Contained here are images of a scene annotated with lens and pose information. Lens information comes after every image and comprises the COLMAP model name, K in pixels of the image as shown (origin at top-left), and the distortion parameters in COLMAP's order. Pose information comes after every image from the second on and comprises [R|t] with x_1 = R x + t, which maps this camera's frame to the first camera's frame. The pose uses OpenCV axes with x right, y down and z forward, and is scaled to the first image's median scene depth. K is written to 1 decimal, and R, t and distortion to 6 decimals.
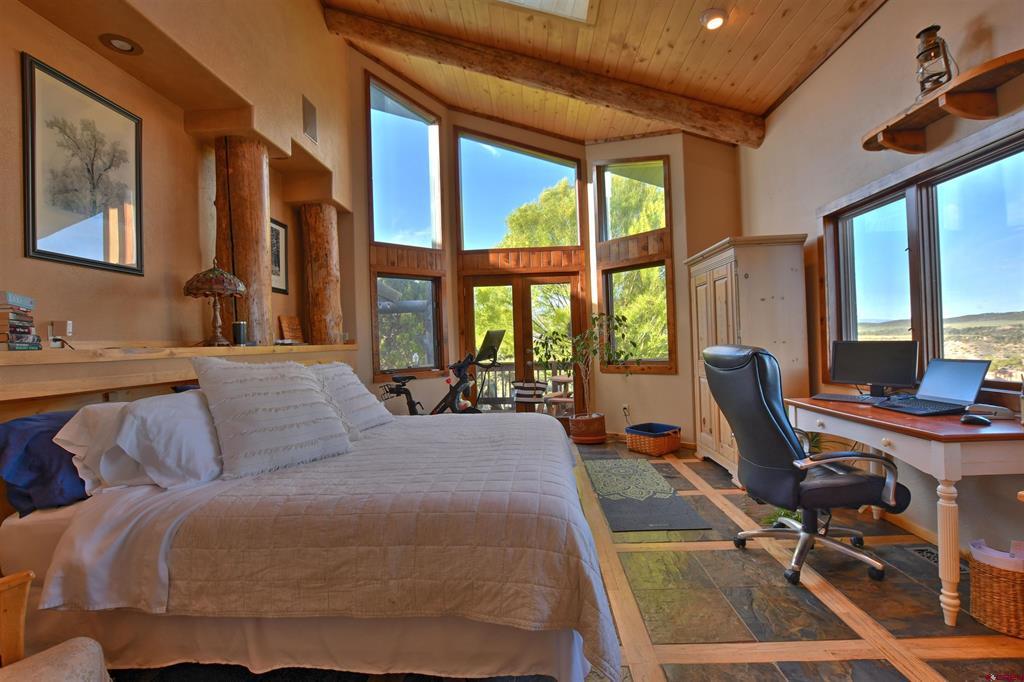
lens RADIAL K [[452.4, 0, 504.8], [0, 452.4, 342.8], [0, 0, 1]] dist [-0.029853, 0.004621]
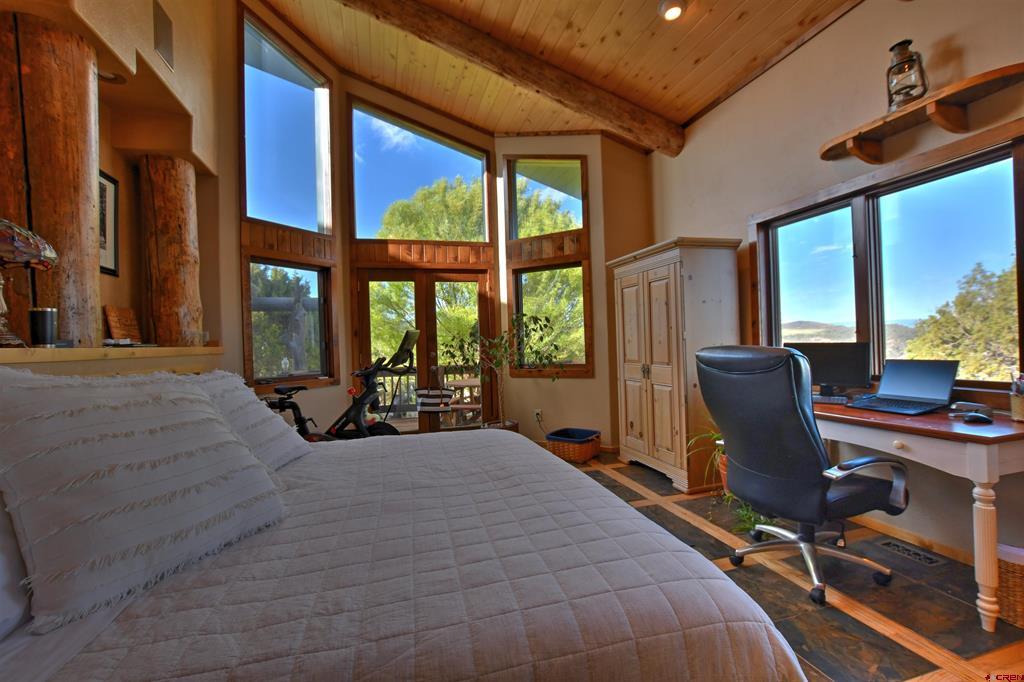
lens RADIAL K [[452.4, 0, 522.8], [0, 452.4, 342.0], [0, 0, 1]] dist [-0.029853, 0.004621]
pose [[0.948893, 0.004296, 0.315570, -0.125301], [-0.001077, 0.999946, -0.010374, 0.004392], [-0.315597, 0.009504, 0.948846, 0.173910]]
